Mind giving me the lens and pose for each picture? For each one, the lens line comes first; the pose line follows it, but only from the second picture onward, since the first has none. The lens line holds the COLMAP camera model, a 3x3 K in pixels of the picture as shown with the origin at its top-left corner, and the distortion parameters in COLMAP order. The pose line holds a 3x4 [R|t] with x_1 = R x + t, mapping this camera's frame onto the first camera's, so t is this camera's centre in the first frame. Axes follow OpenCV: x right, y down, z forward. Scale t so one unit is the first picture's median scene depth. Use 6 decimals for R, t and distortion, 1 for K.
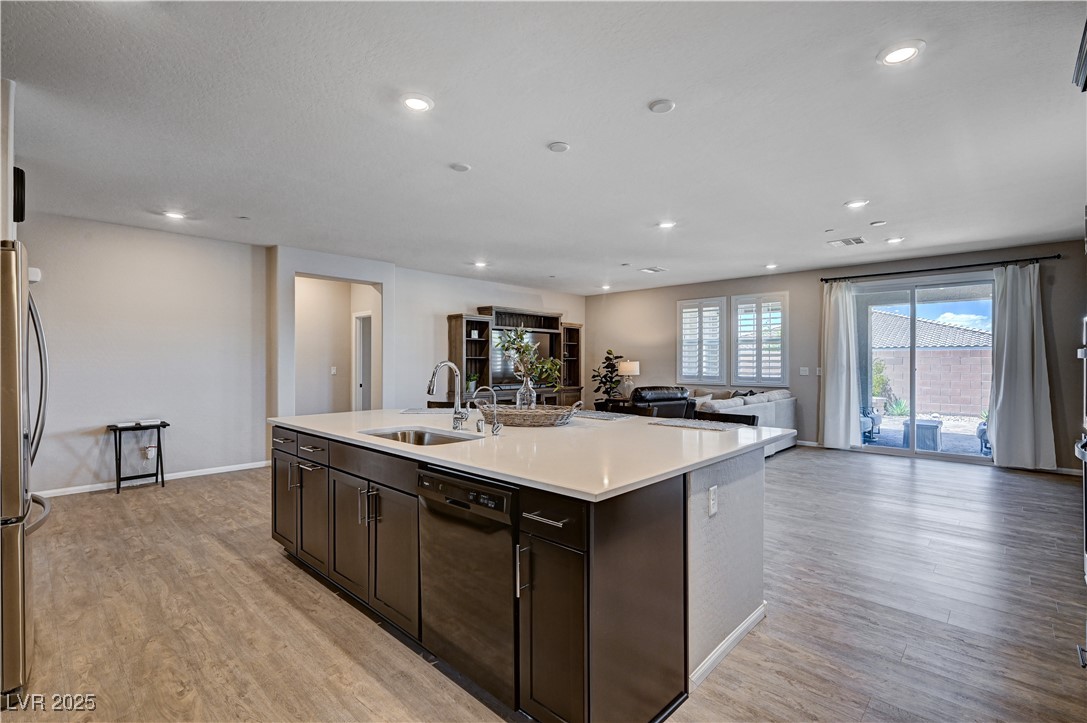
lens RADIAL K [[512.0, 0, 543.7], [0, 512.0, 363.4], [0, 0, 1]] dist [0.000284, -0.000159]
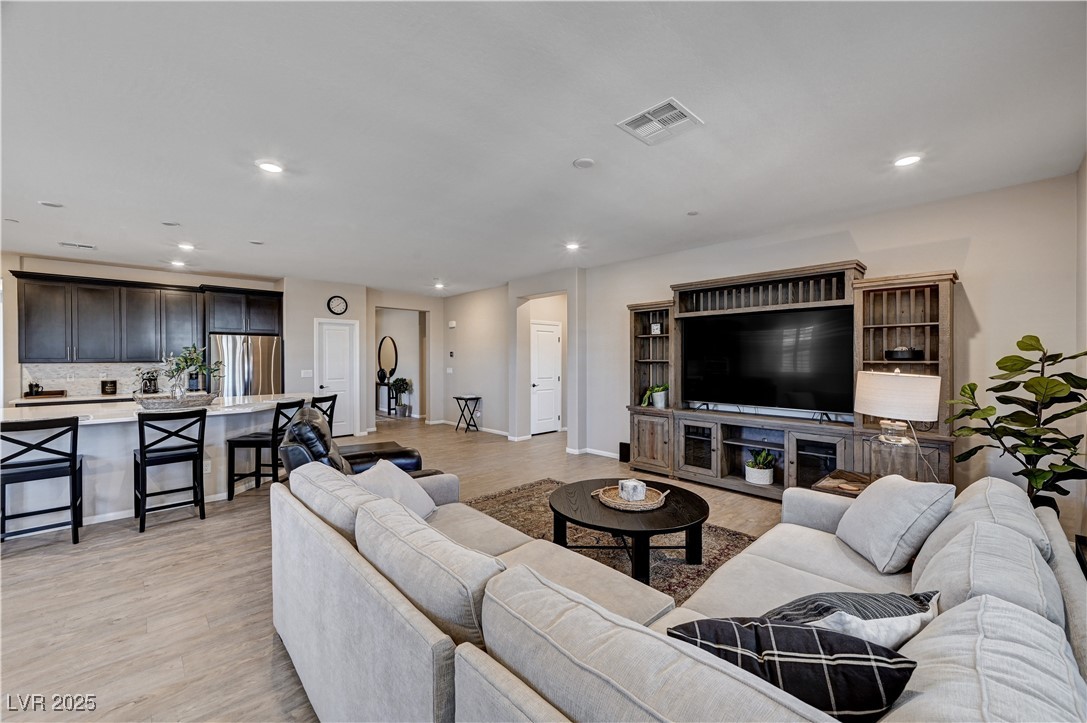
lens RADIAL K [[427.4, 0, 543.5], [0, 427.4, 361.5], [0, 0, 1]] dist [-0.000200, -0.000243]
pose [[-0.080352, 0.001239, -0.996766, 0.481803], [-0.004133, 0.999990, 0.001576, -0.010592], [0.996758, 0.004246, -0.080346, 0.861348]]
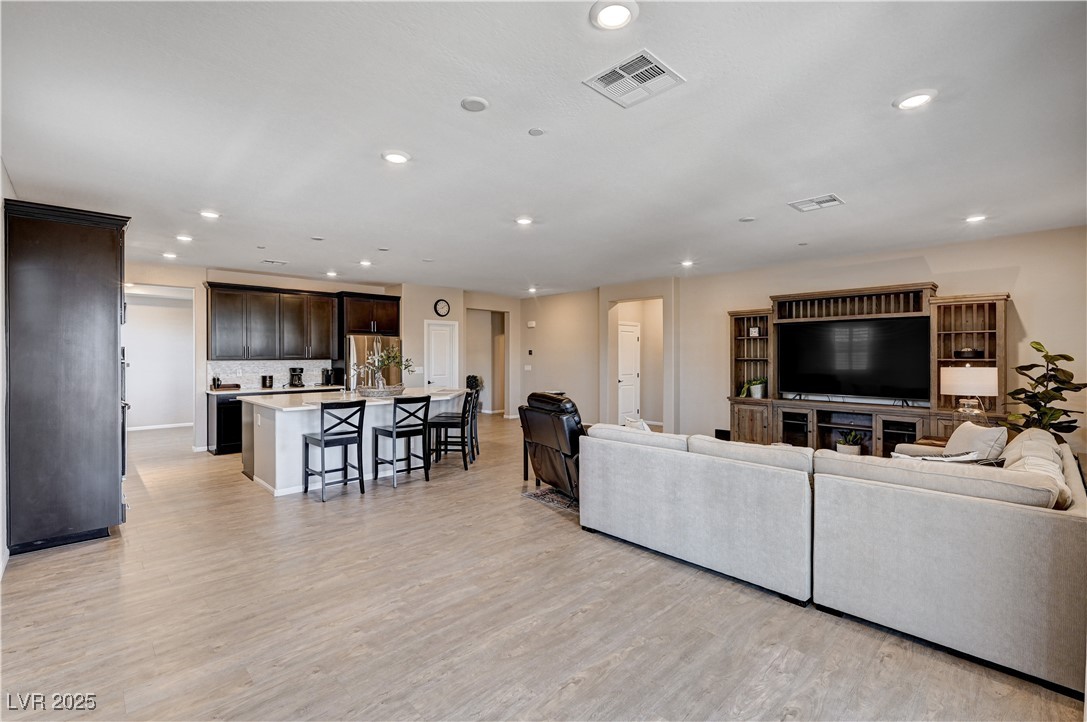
lens RADIAL K [[474.0, 0, 547.3], [0, 474.0, 358.9], [0, 0, 1]] dist [0.003755, 0.000249]
pose [[-0.073125, -0.000806, -0.997322, 0.684706], [-0.005181, 0.999986, -0.000429, -0.009031], [0.997309, 0.005136, -0.073128, 0.685018]]
